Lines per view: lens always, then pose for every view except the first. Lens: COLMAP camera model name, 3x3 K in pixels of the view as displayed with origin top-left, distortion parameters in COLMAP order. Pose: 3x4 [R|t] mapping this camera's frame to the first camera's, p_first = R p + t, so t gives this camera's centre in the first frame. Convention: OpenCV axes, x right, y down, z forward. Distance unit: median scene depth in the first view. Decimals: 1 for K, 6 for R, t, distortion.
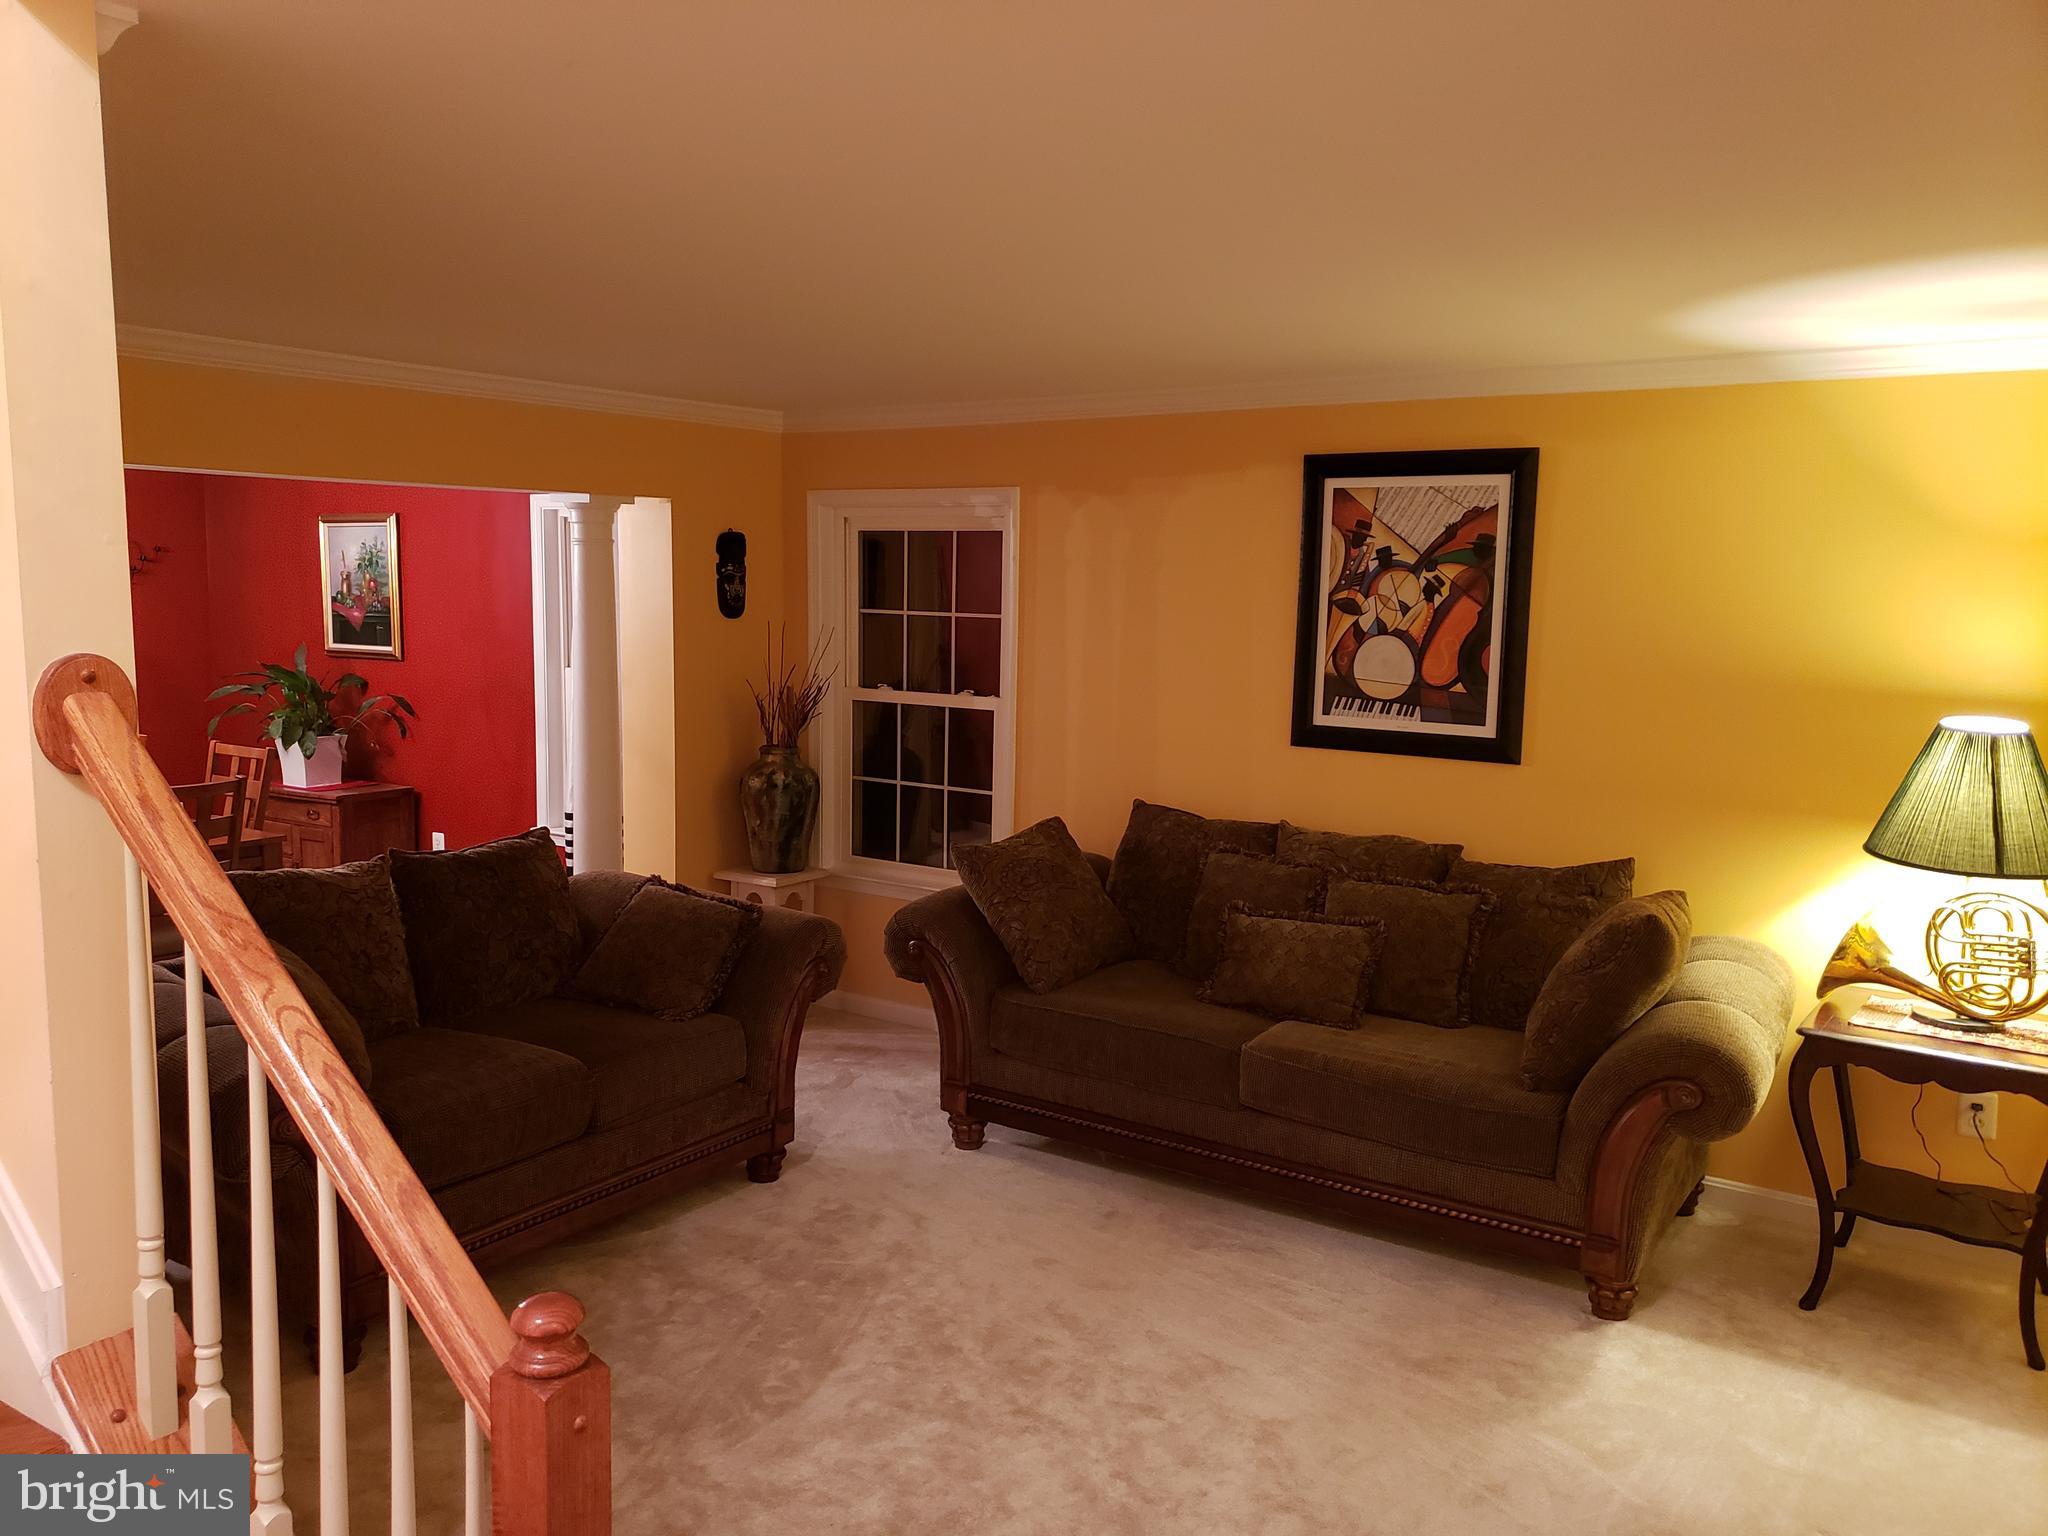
lens RADIAL K [[1574.7, 0, 1024.0], [0, 1574.7, 768.0], [0, 0, 1]] dist [0.071340, -0.146430]
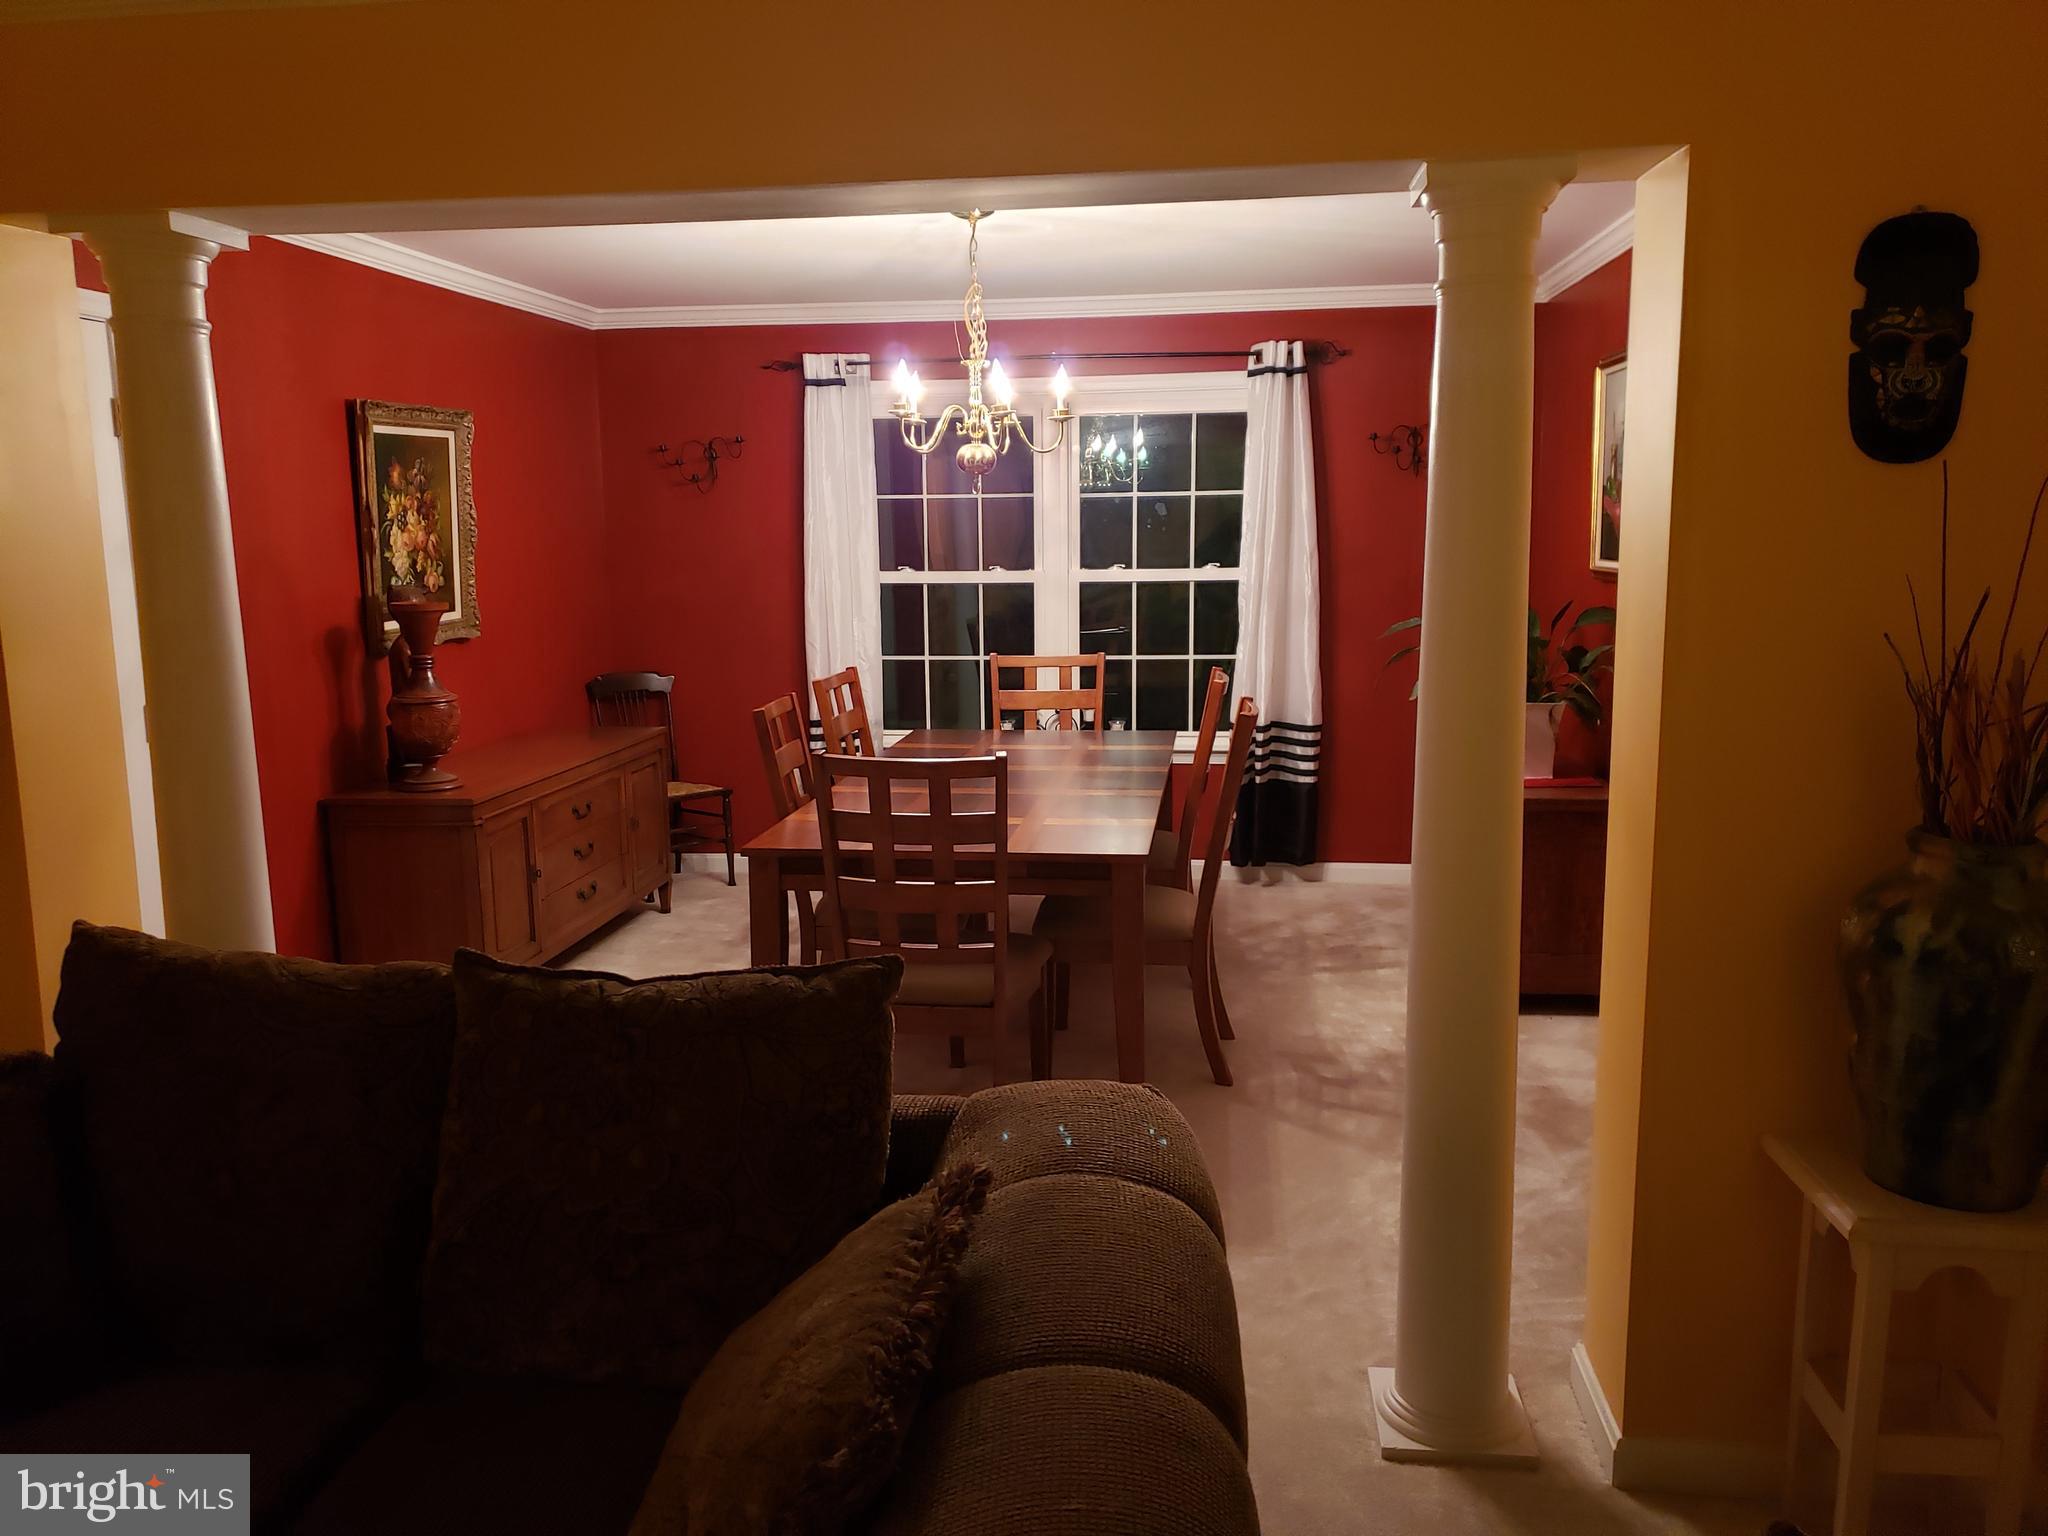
lens RADIAL K [[1574.7, 0, 1024.0], [0, 1574.7, 768.0], [0, 0, 1]] dist [0.071340, -0.146430]
pose [[0.436303, 0.118397, -0.891976, 0.079564], [-0.089615, 0.992094, 0.087852, -0.055399], [0.895326, 0.041604, 0.443464, 0.921605]]
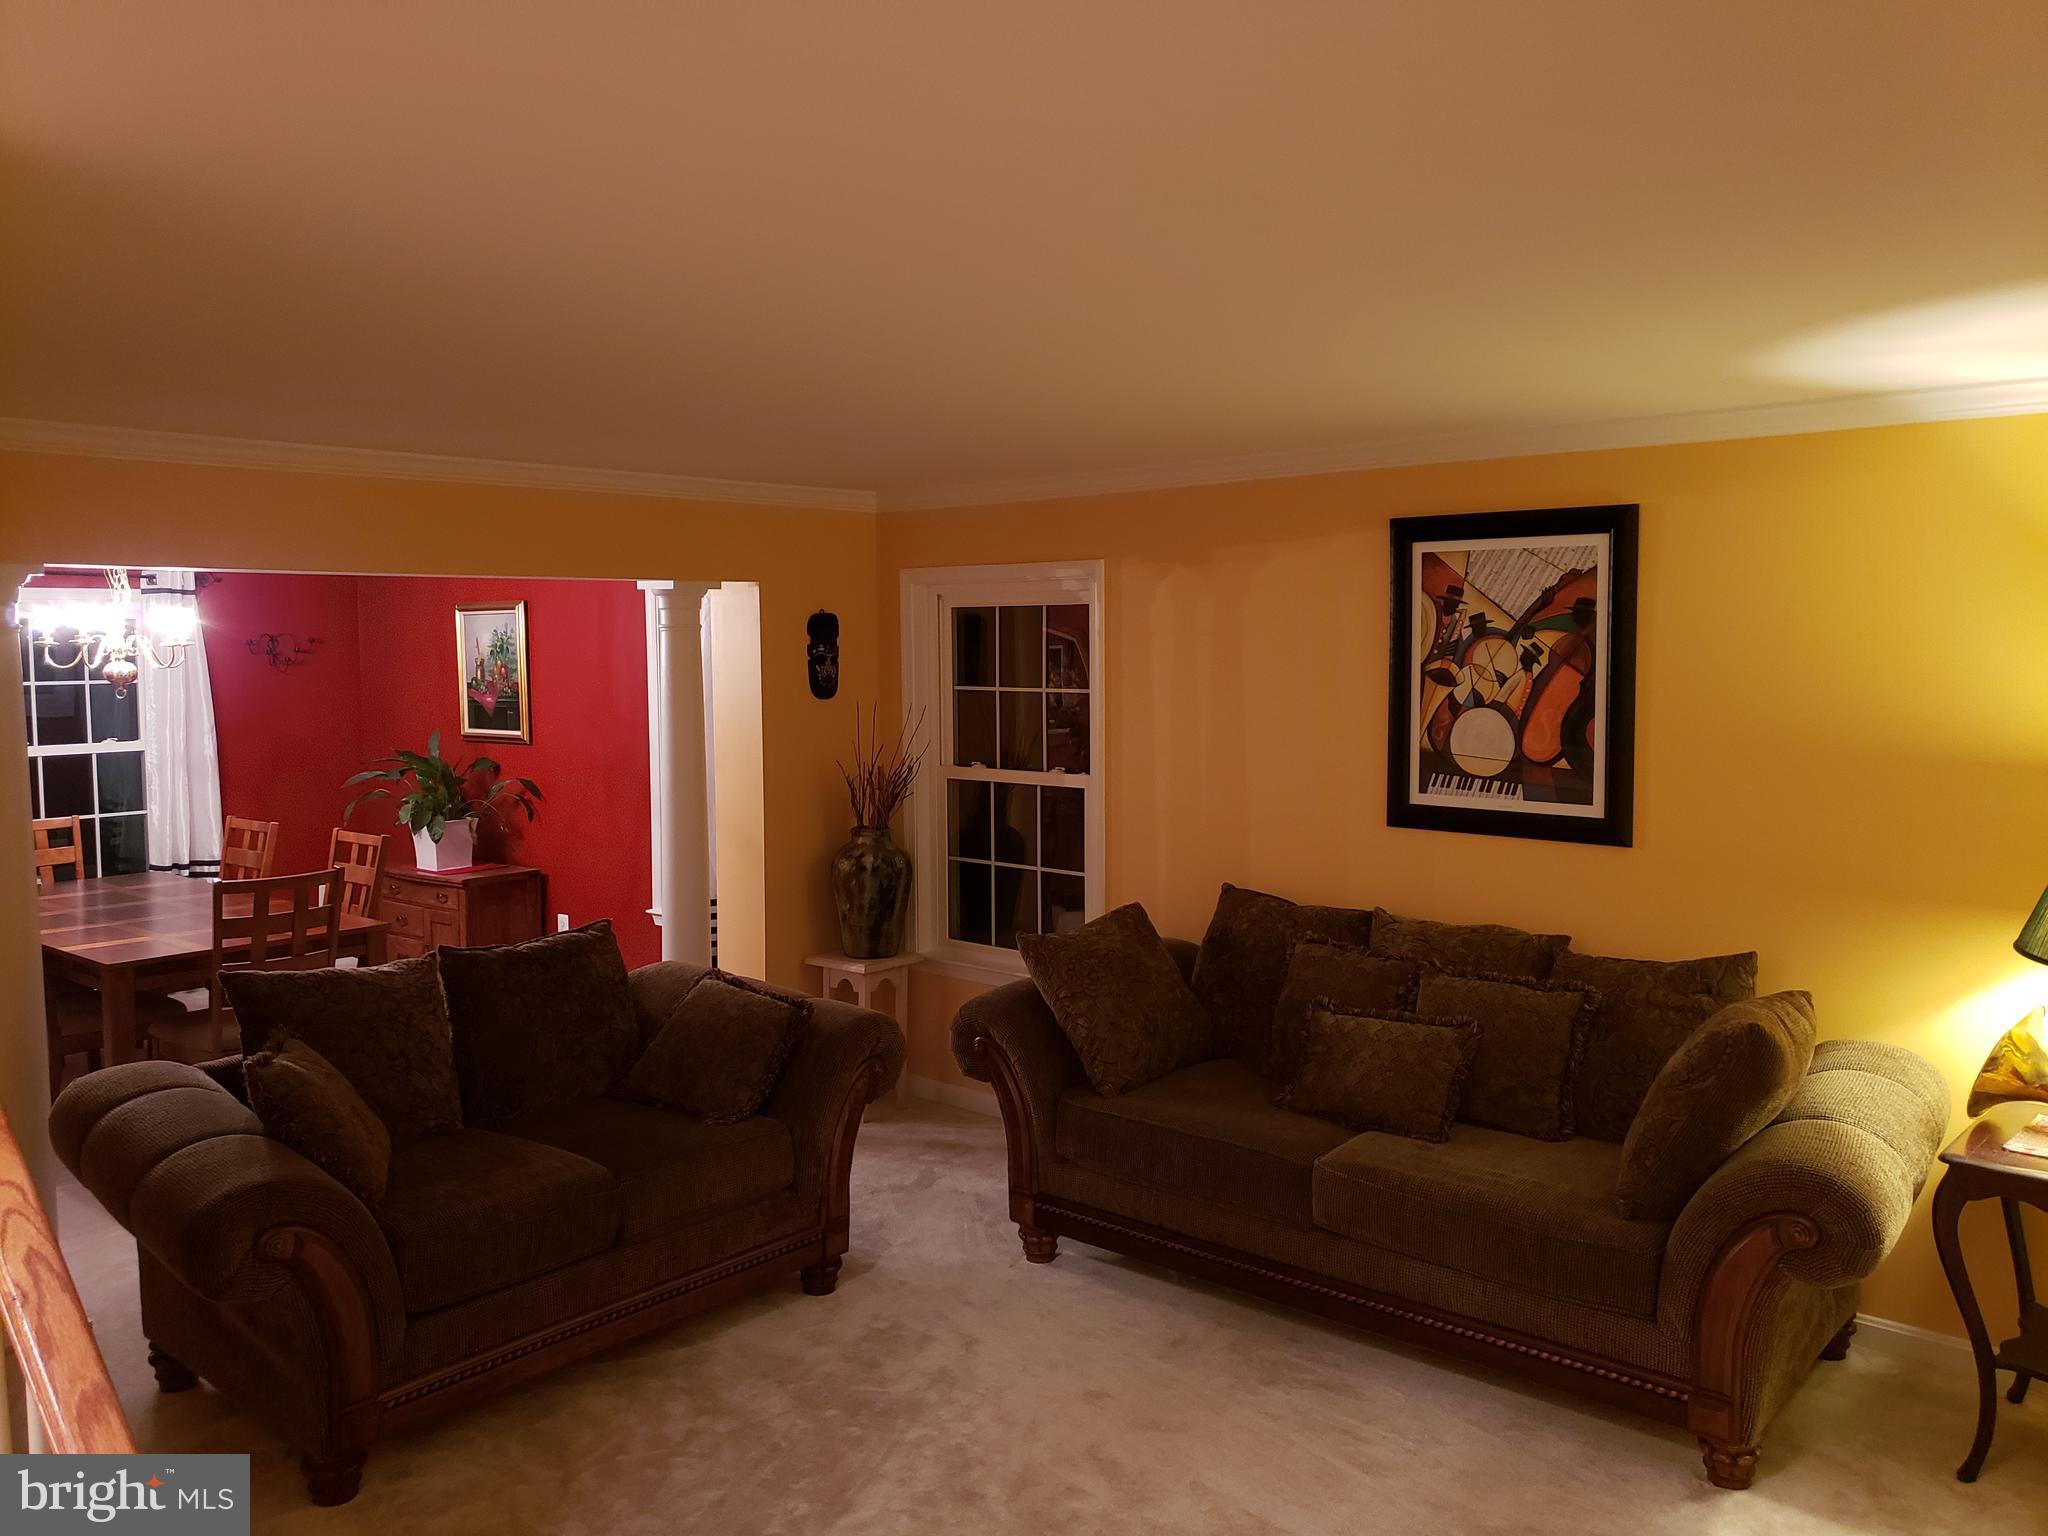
lens RADIAL K [[1590.3, 0, 1032.5], [0, 1590.3, 739.2], [0, 0, 1]] dist [0.009583, 0.015571]
pose [[0.992981, -0.017134, -0.117026, 0.082522], [0.010455, 0.998294, -0.057444, -0.015941], [0.117810, 0.055818, 0.991466, 0.045983]]
